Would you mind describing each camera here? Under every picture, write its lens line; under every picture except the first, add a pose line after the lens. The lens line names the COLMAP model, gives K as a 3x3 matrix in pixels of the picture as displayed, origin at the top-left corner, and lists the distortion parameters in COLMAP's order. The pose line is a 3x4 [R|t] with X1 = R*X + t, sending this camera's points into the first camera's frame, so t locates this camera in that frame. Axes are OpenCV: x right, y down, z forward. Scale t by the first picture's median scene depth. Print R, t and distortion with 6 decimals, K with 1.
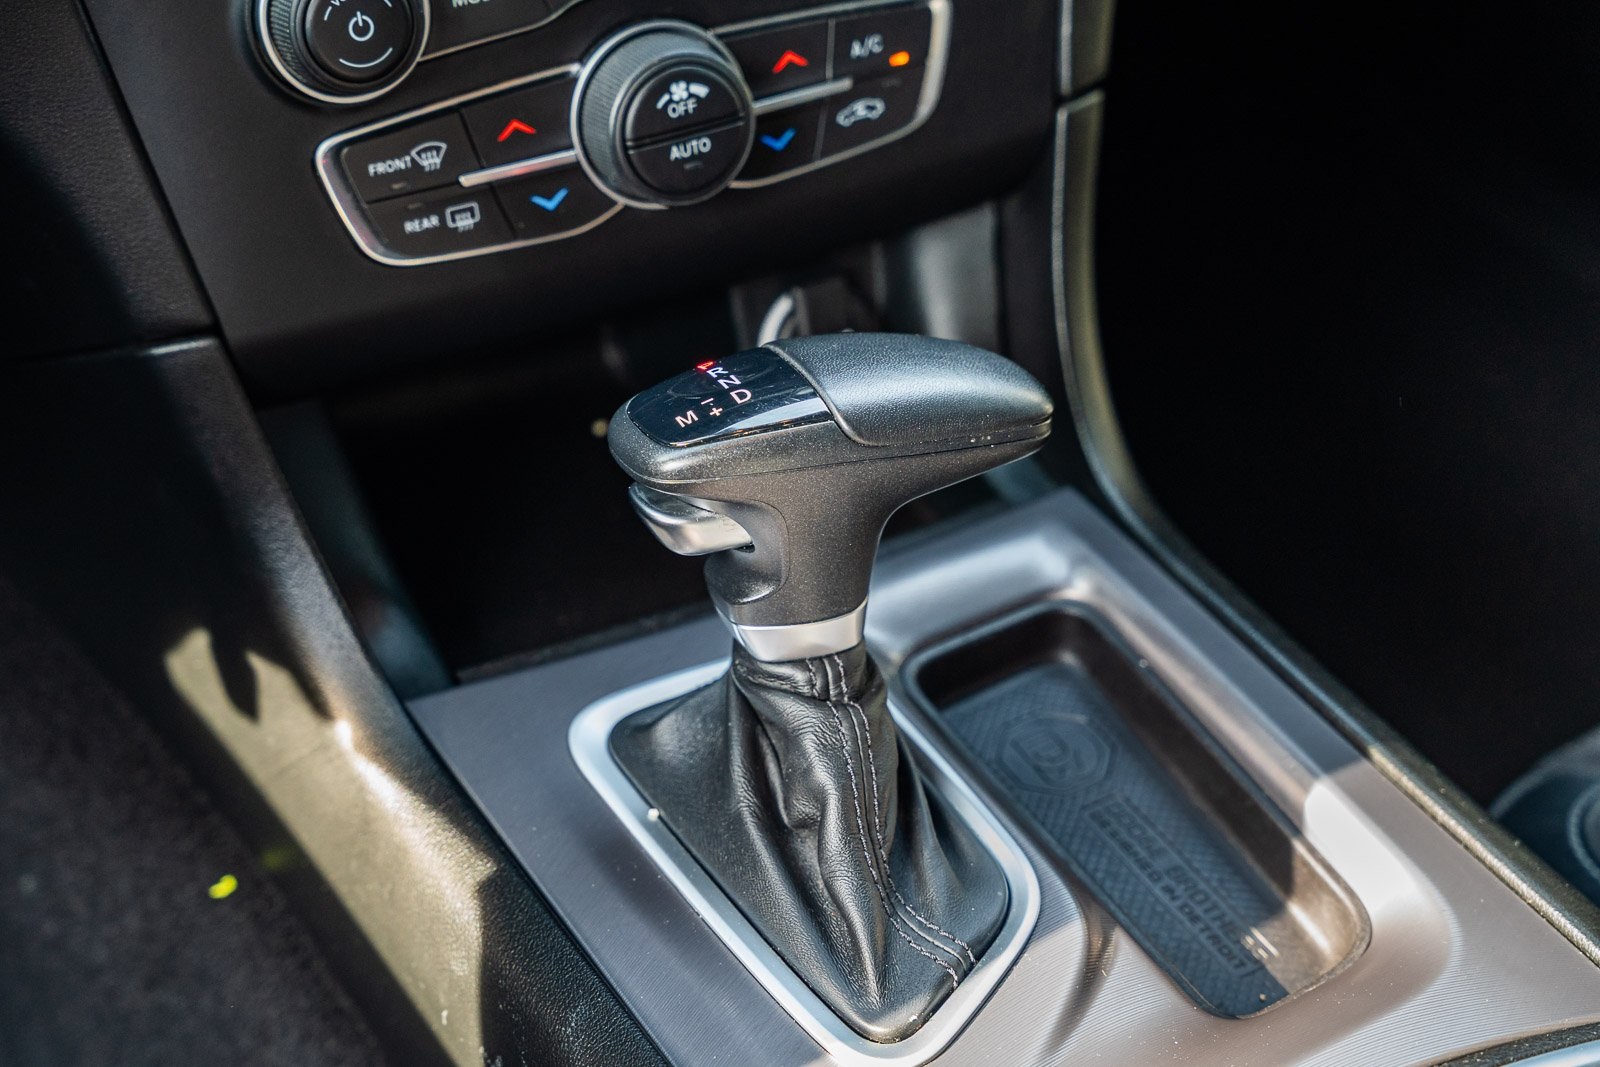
lens RADIAL K [[2616.1, 0, 800.0], [0, 2616.1, 533.5], [0, 0, 1]] dist [0.004359, 0.060115]
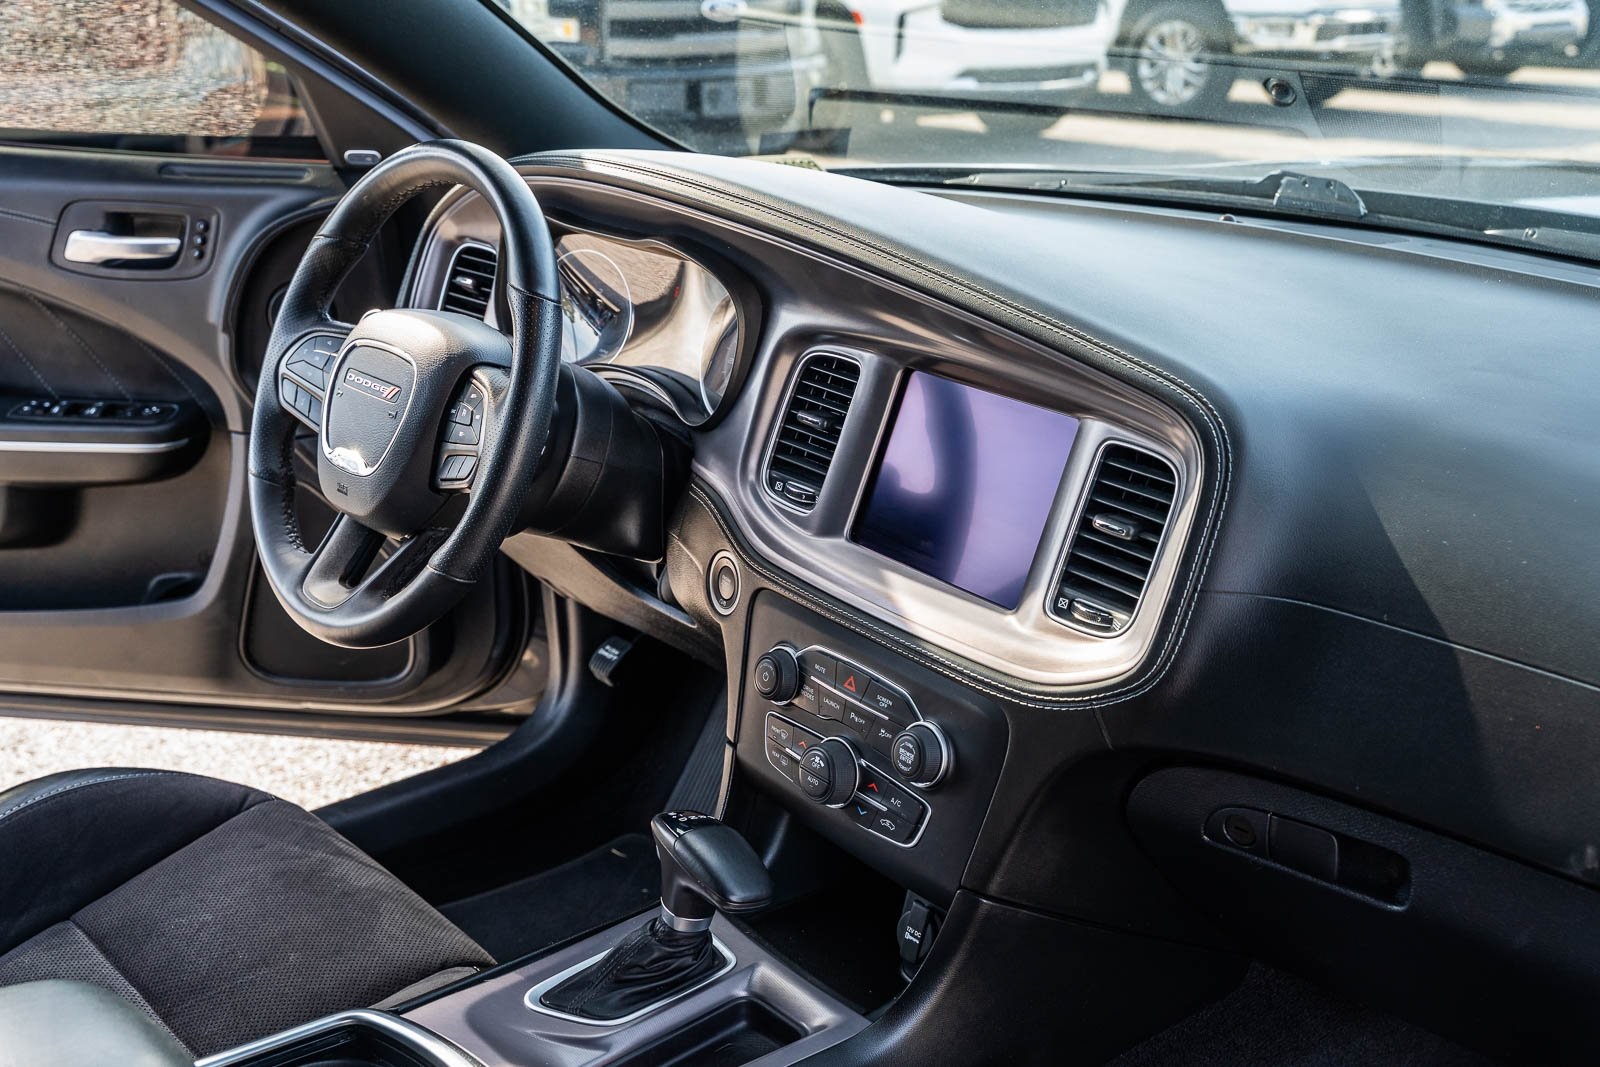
lens RADIAL K [[1704.1, 0, 800.0], [0, 1704.1, 533.5], [0, 0, 1]] dist [-0.010169, -0.007776]
pose [[0.204336, 0.352323, -0.913299, 1.468755], [-0.619281, 0.769081, 0.158133, -0.612735], [0.758115, 0.533276, 0.375338, 0.198795]]
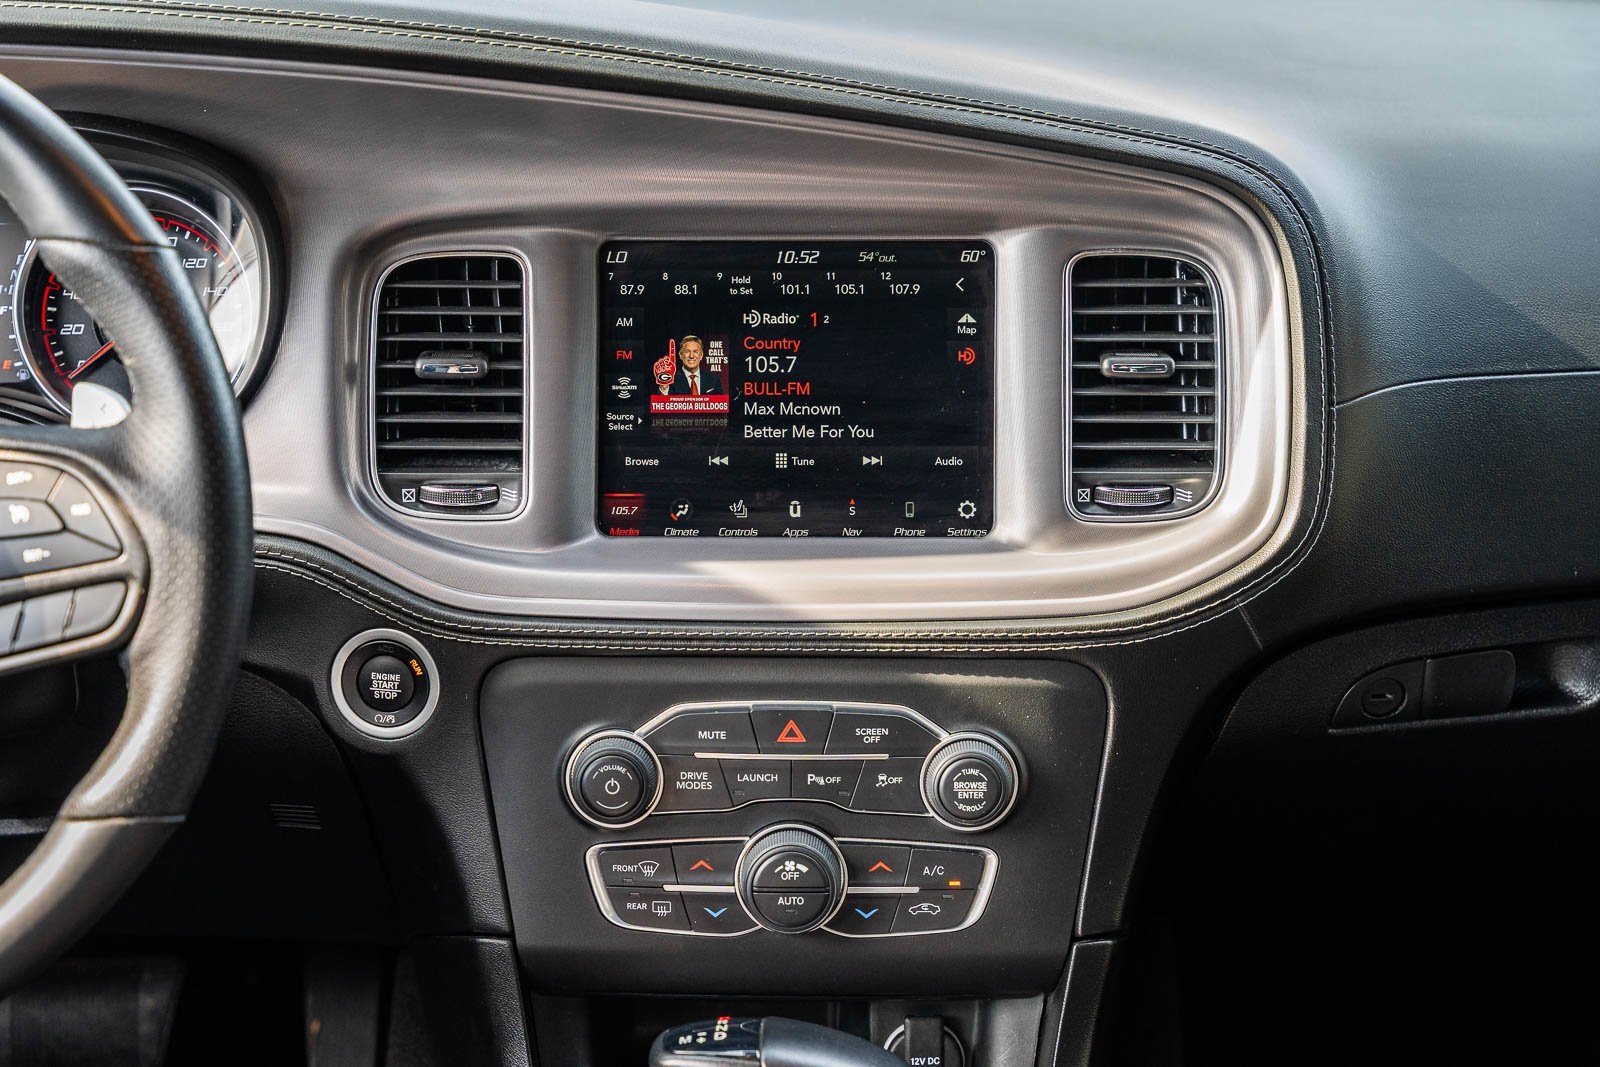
lens RADIAL K [[2616.1, 0, 800.0], [0, 2616.1, 533.5], [0, 0, 1]] dist [0.004359, 0.060115]
pose [[0.893514, 0.176002, -0.413106, 0.616052], [-0.293219, 0.925451, -0.239924, 0.035704], [0.340082, 0.335506, 0.878510, -0.550850]]
